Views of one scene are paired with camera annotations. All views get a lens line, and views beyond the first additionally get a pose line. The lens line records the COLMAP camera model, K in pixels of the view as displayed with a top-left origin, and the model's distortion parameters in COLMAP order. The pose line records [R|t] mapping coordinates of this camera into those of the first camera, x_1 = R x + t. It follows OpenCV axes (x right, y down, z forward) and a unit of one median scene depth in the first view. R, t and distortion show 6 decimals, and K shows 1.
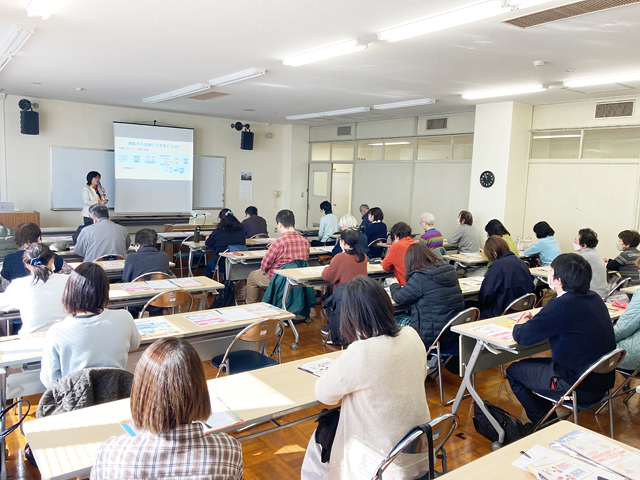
lens RADIAL K [[521.1, 0, 320.0], [0, 521.1, 240.0], [0, 0, 1]] dist [-0.006817, -0.003824]
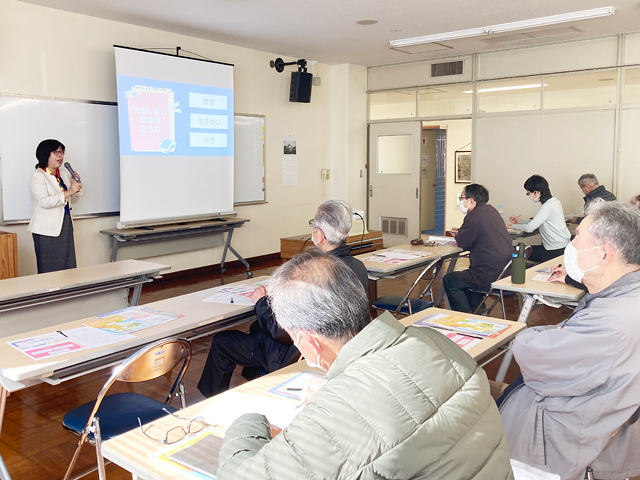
lens RADIAL K [[635.8, 0, 320.0], [0, 635.8, 240.0], [0, 0, 1]] dist [0.006982, 0.017707]
pose [[0.964617, -0.083457, 0.250097, -0.314796], [0.082764, 0.996480, 0.013304, -0.021842], [-0.250327, 0.007865, 0.968129, 0.277129]]
